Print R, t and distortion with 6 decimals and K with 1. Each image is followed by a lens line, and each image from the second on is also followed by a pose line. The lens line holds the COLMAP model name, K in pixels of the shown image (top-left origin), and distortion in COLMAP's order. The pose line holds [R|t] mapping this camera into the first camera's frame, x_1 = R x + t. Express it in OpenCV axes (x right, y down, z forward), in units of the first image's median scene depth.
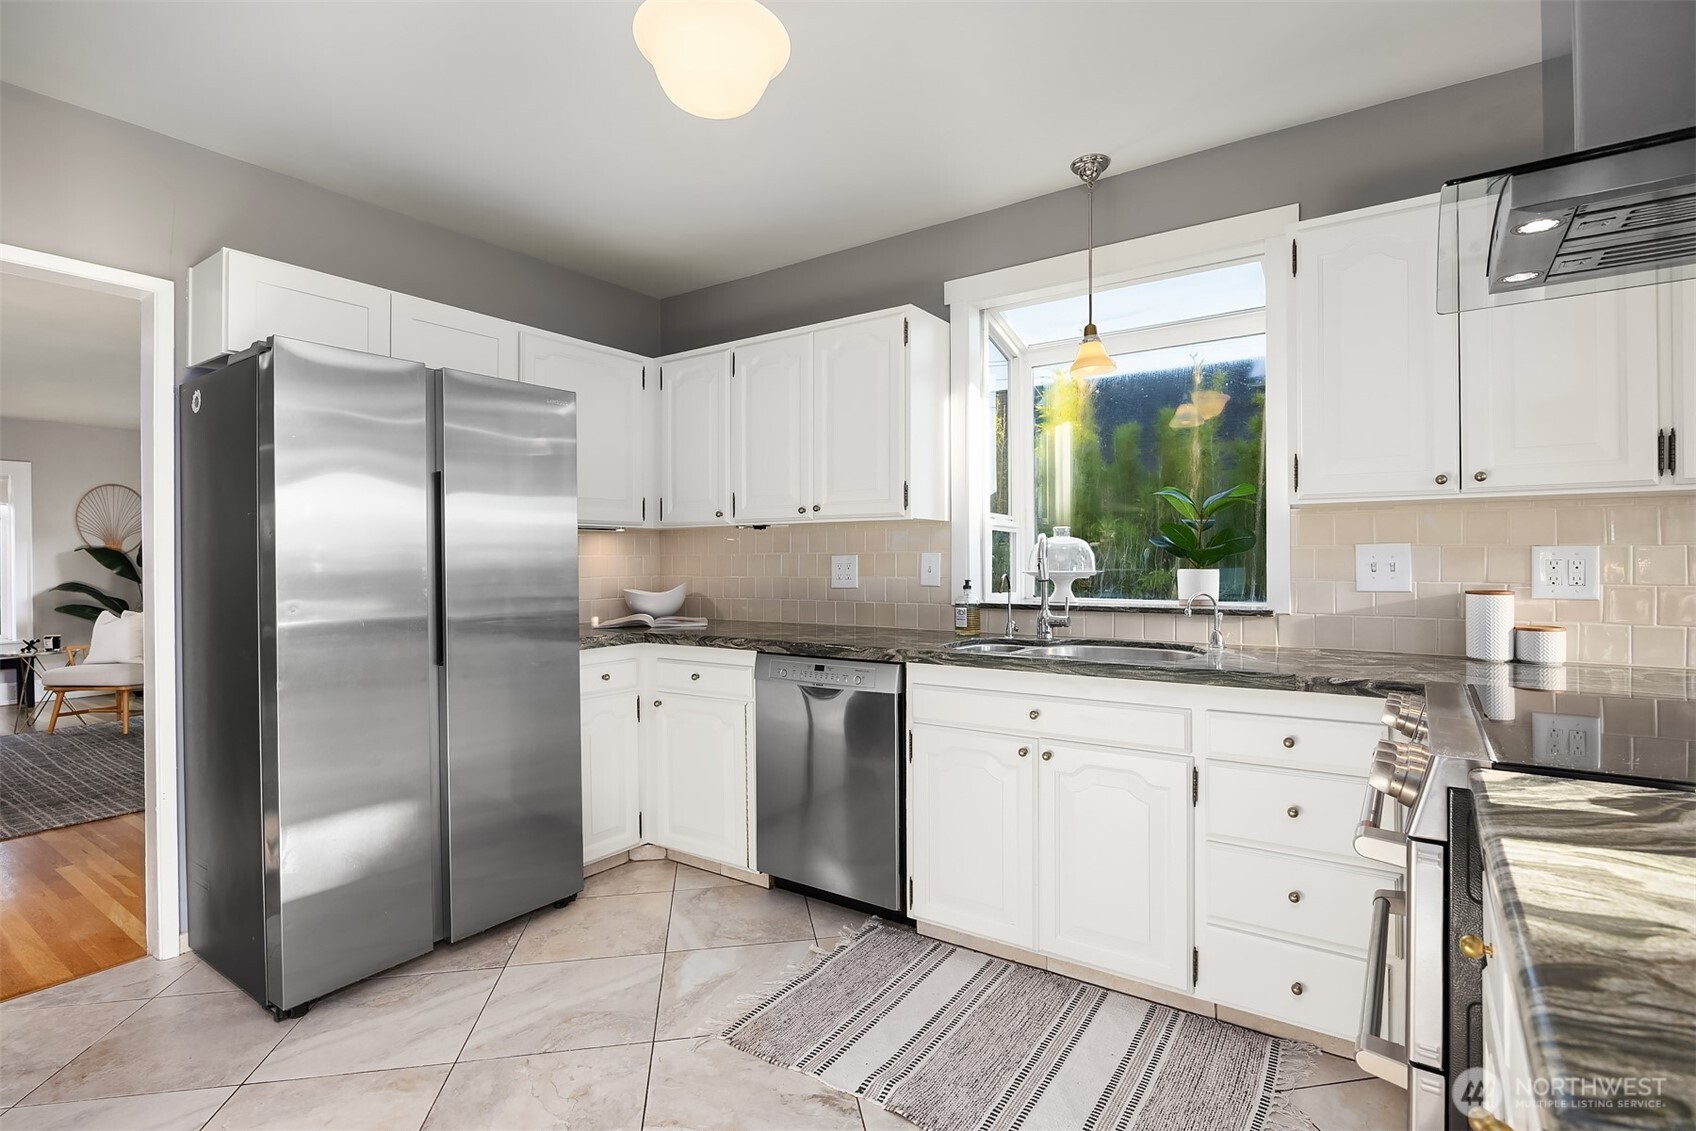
lens RADIAL K [[795.9, 0, 857.3], [0, 795.9, 565.5], [0, 0, 1]] dist [-0.019242, -0.000370]
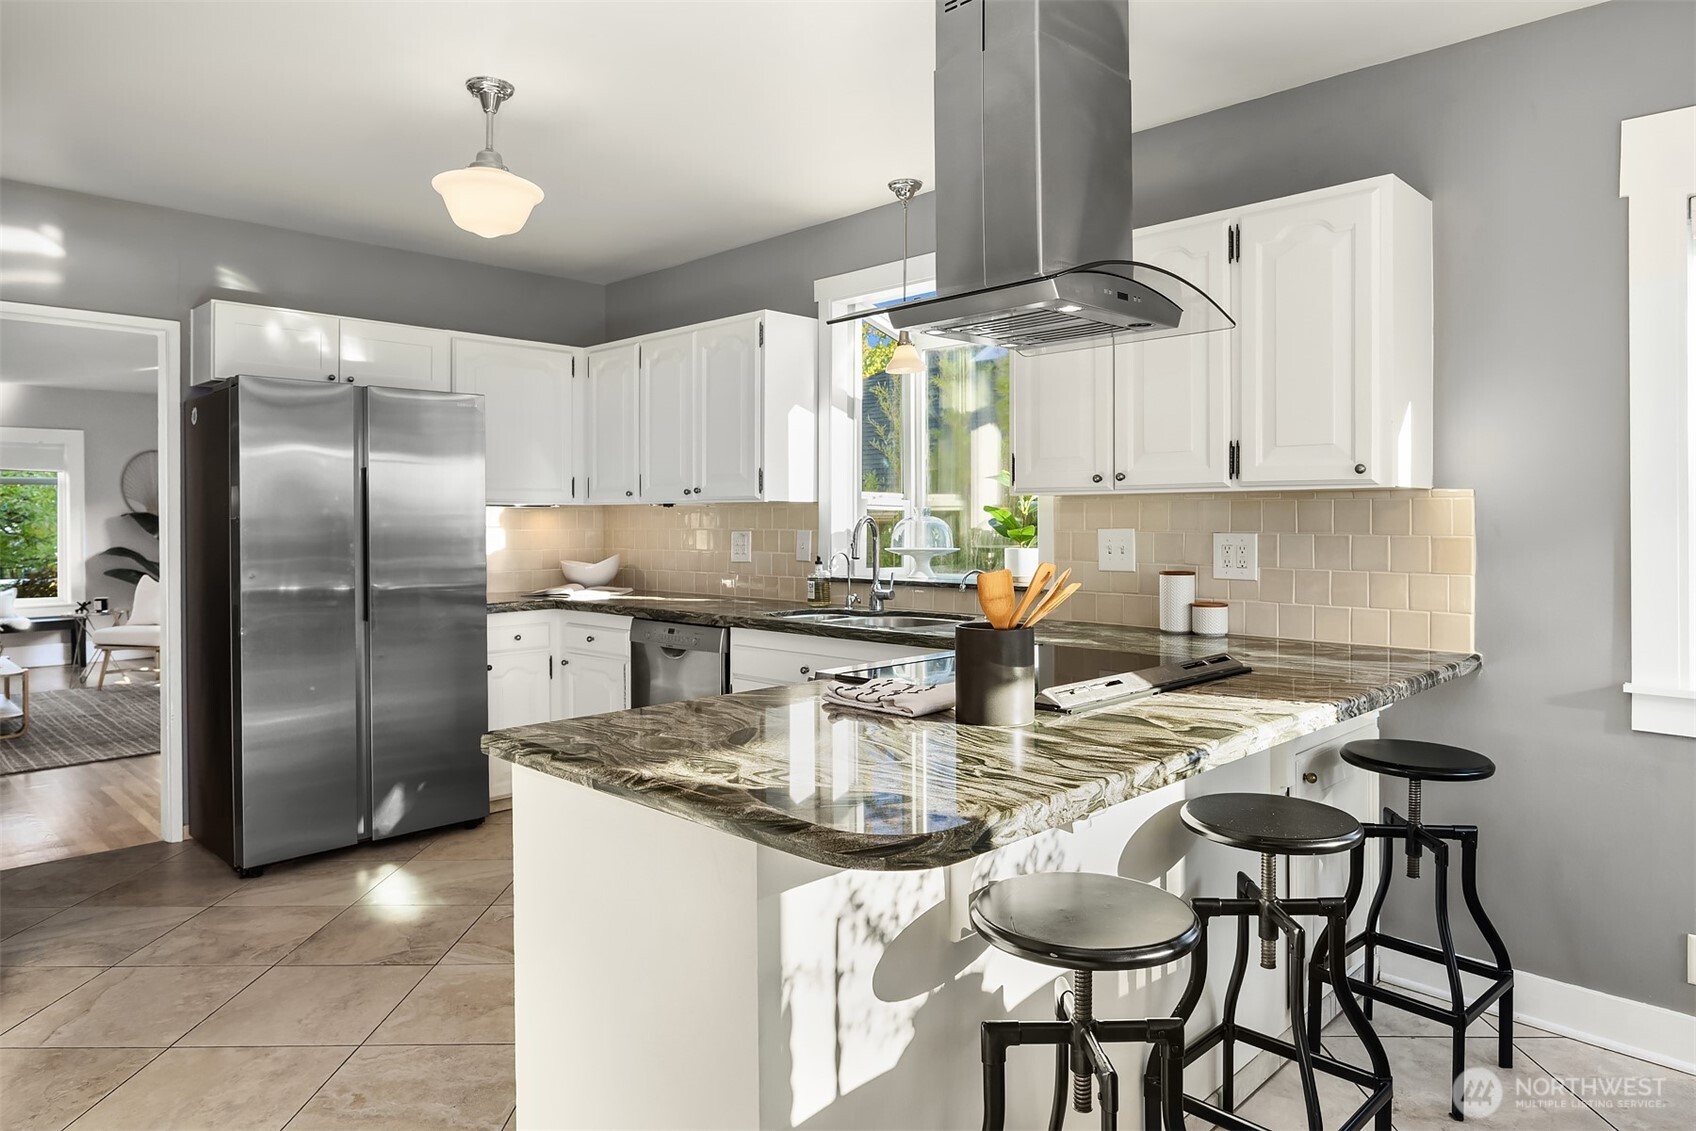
lens RADIAL K [[1049.3, 0, 880.1], [0, 1049.3, 531.9], [0, 0, 1]] dist [-0.031439, -0.000961]
pose [[0.987756, 0.006061, -0.155890, 0.427942], [-0.005547, 0.999978, 0.003728, -0.020570], [0.155909, -0.002818, 0.987767, -0.404564]]
